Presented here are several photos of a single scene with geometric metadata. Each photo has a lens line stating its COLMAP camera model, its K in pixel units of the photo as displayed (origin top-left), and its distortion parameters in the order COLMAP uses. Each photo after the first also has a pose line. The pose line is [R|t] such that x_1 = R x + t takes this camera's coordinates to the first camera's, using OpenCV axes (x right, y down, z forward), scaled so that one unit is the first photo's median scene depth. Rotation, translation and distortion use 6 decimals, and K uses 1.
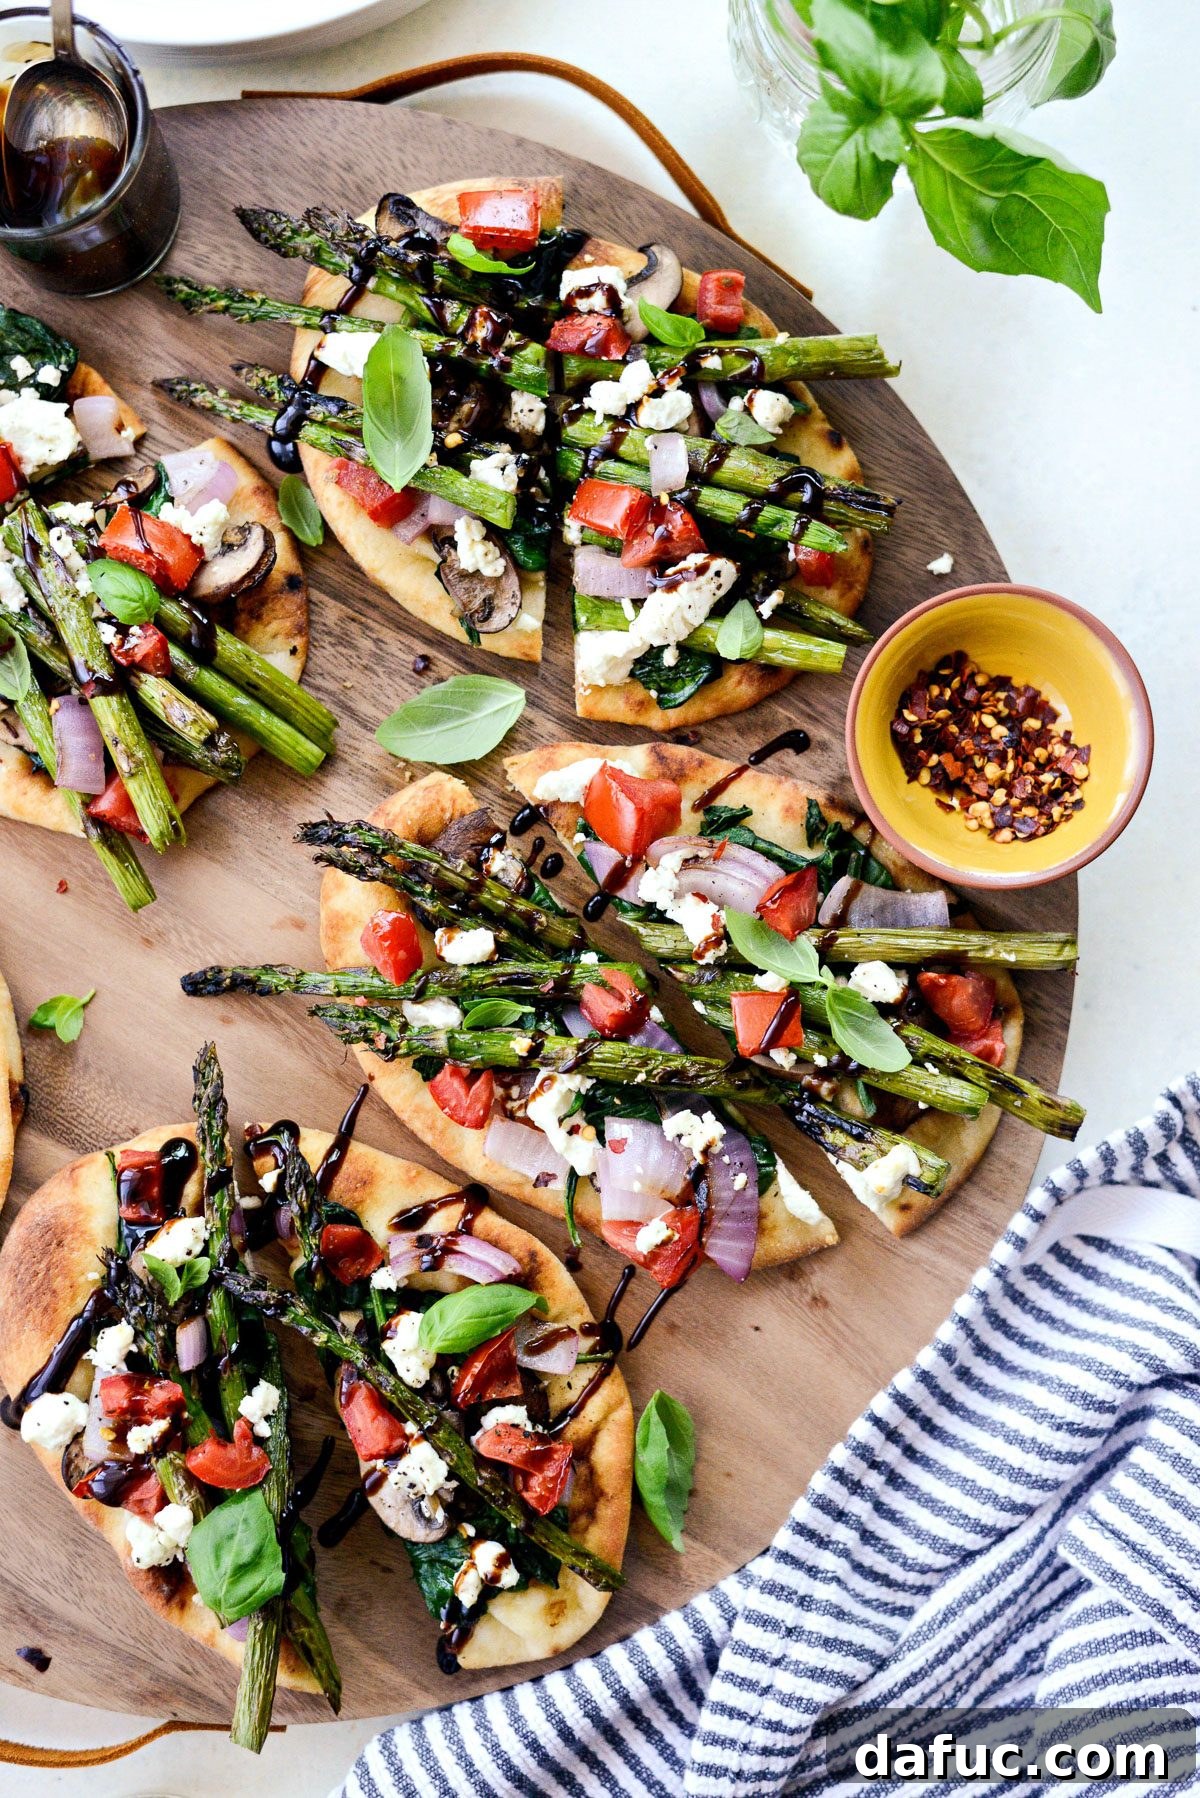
lens RADIAL K [[2827.0, 0, 600.0], [0, 2827.0, 899.0], [0, 0, 1]] dist [-0.128185, 0.036992]
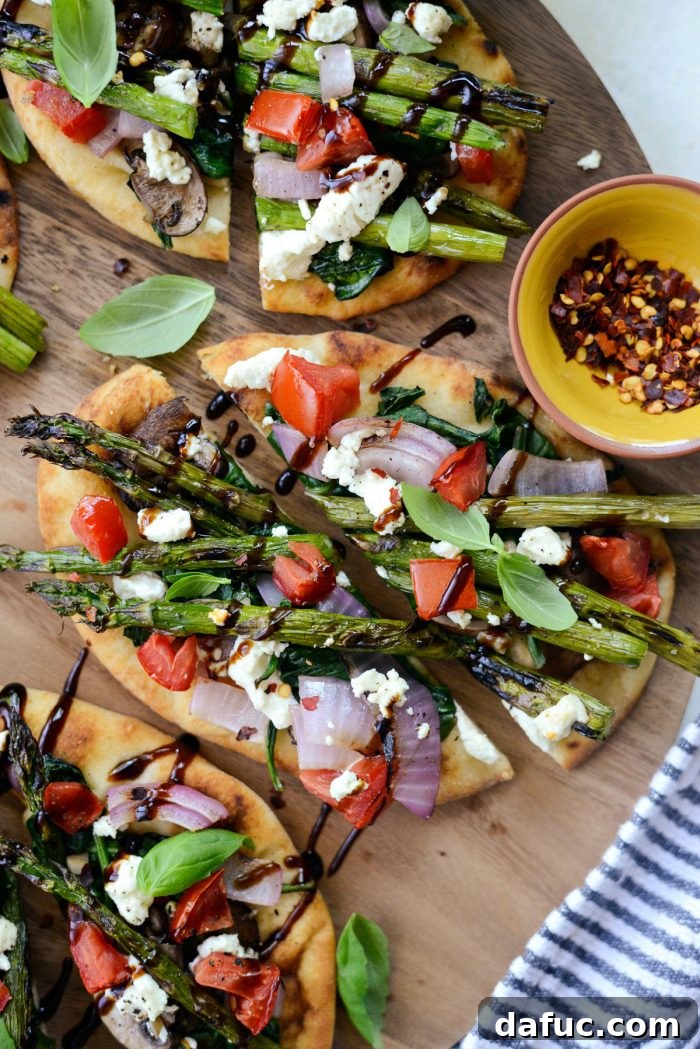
lens RADIAL K [[1699.3, 0, 350.0], [0, 1699.3, 524.5], [0, 0, 1]] dist [-0.151735, 0.031986]
pose [[0.999462, -0.032719, -0.002231, 0.024997], [0.032795, 0.996914, 0.071318, -0.027831], [-0.000109, -0.071352, 0.997451, 0.344634]]
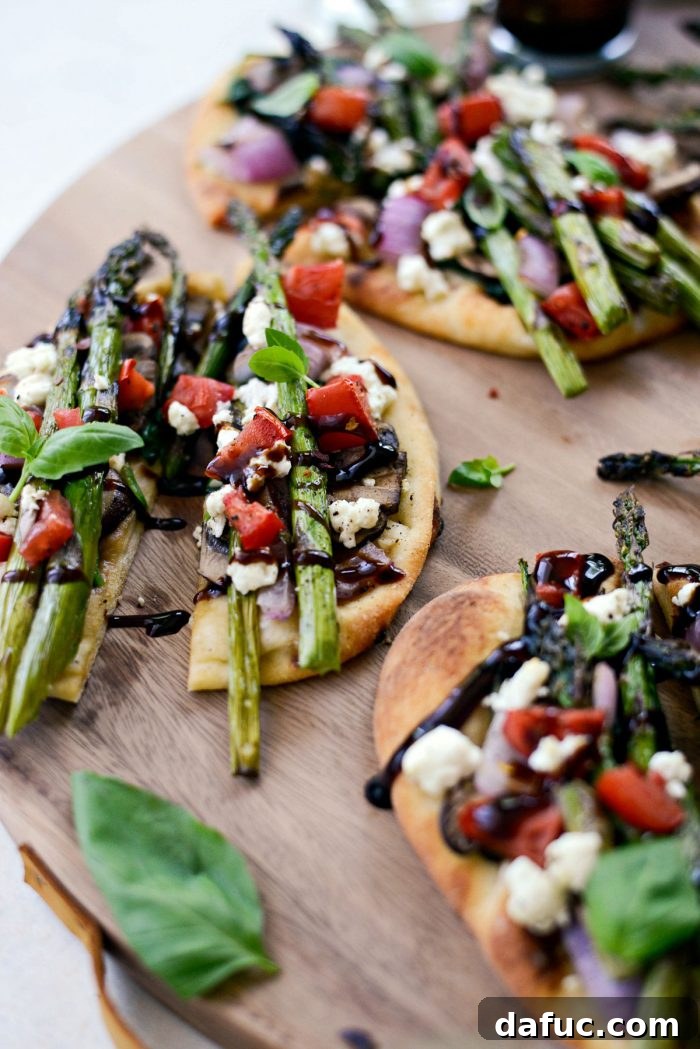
lens RADIAL K [[1699.3, 0, 350.0], [0, 1699.3, 524.5], [0, 0, 1]] dist [-0.151735, 0.031986]
pose [[0.986010, 0.136956, -0.095008, -0.180807], [-0.166608, 0.792601, -0.586537, 0.449925], [-0.005026, 0.594161, 0.804331, 0.506437]]
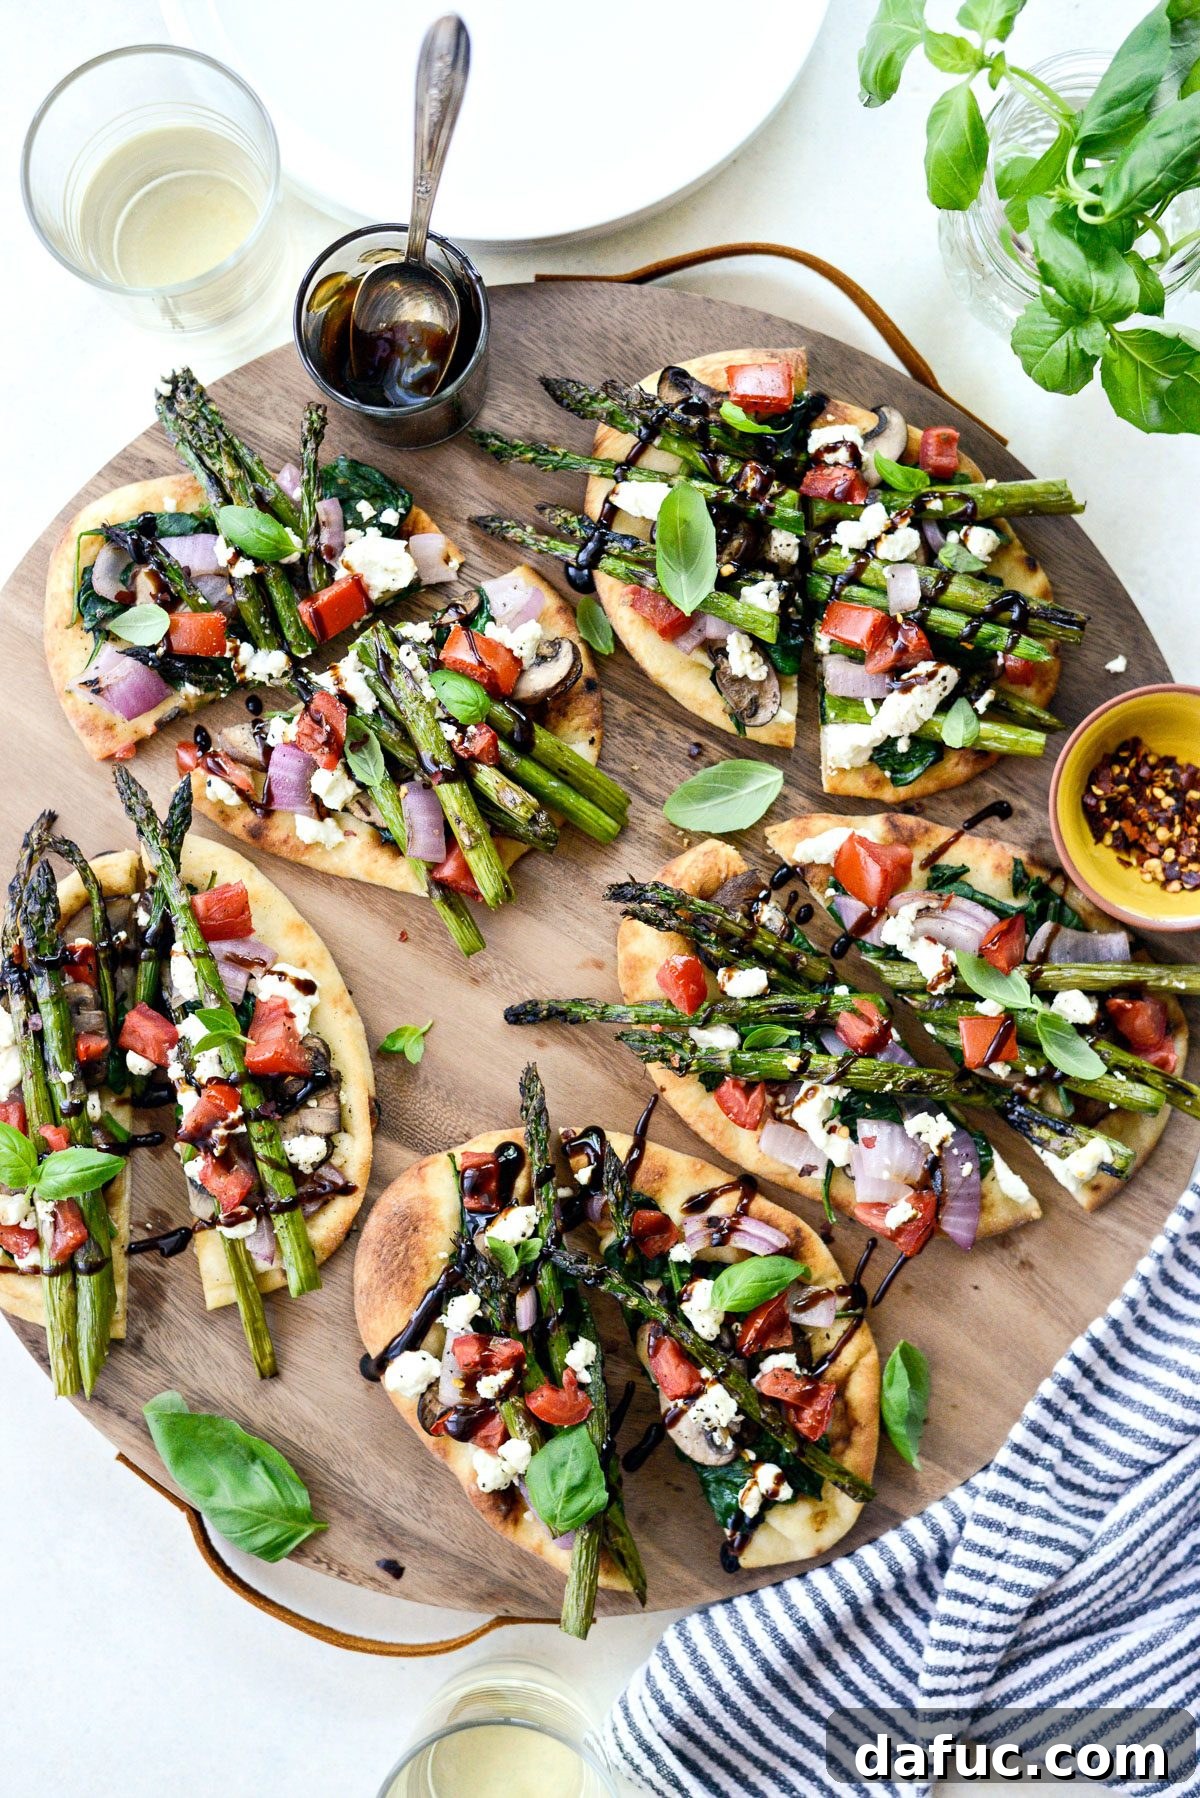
lens RADIAL K [[2827.0, 0, 600.0], [0, 2827.0, 899.0], [0, 0, 1]] dist [-0.128185, 0.036992]
pose [[0.999775, -0.012596, 0.017051, -0.129900], [0.012350, 0.999819, 0.014477, -0.038169], [-0.017231, -0.014263, 0.999750, -0.230001]]
